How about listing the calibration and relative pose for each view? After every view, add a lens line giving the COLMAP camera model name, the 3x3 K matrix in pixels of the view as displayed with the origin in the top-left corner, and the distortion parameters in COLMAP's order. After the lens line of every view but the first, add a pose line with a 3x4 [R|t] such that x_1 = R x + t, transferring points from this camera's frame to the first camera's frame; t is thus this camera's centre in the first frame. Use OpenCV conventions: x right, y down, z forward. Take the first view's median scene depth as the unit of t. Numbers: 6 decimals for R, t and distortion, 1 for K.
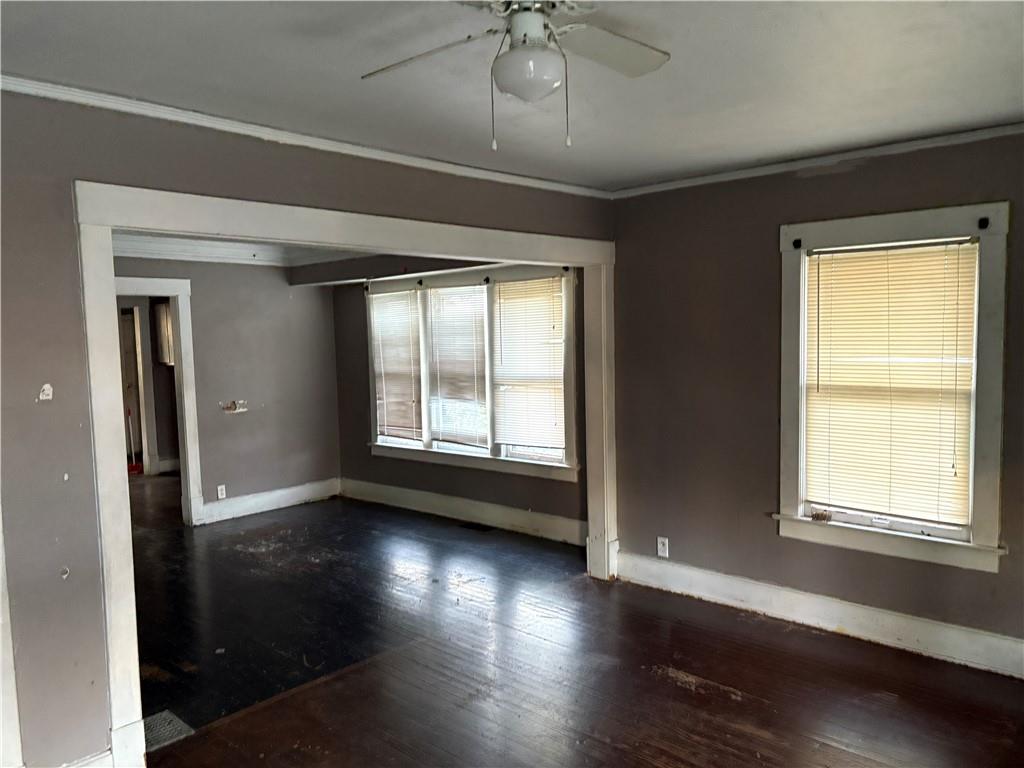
lens RADIAL K [[777.4, 0, 511.3], [0, 777.4, 387.7], [0, 0, 1]] dist [0.026523, -0.008586]
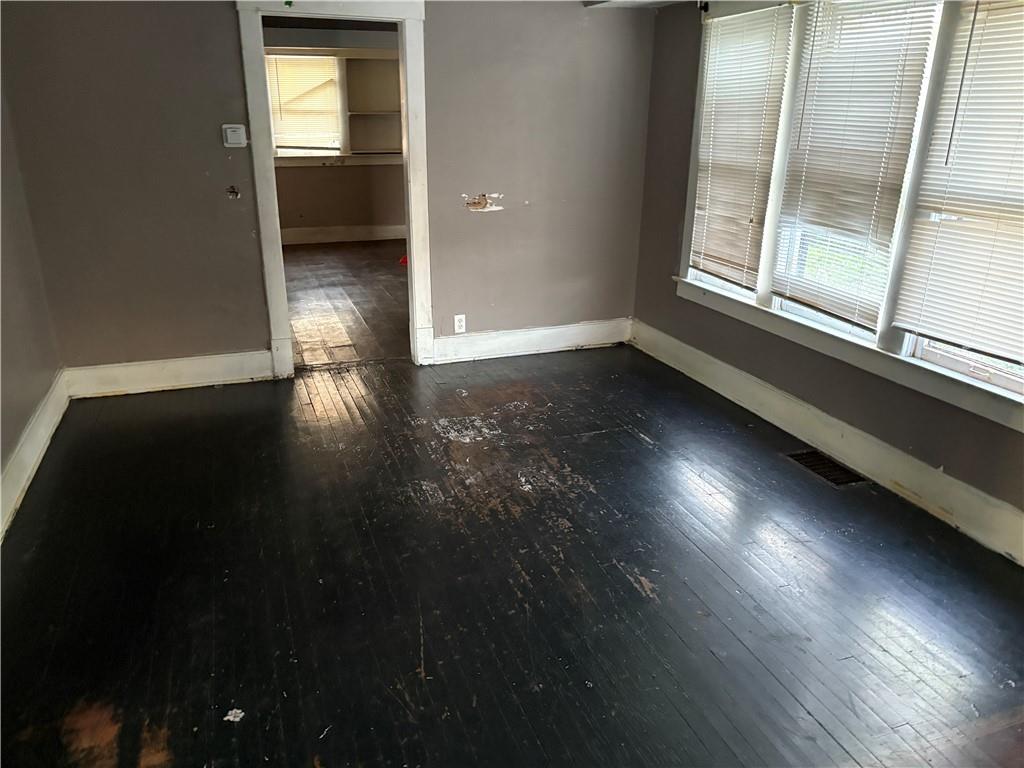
lens RADIAL K [[777.4, 0, 498.1], [0, 777.4, 401.8], [0, 0, 1]] dist [0.026523, -0.008586]
pose [[0.880960, 0.195385, -0.430970, -0.016736], [-0.059608, 0.949339, 0.308548, -0.021781], [0.469422, -0.246129, 0.847976, 0.398645]]
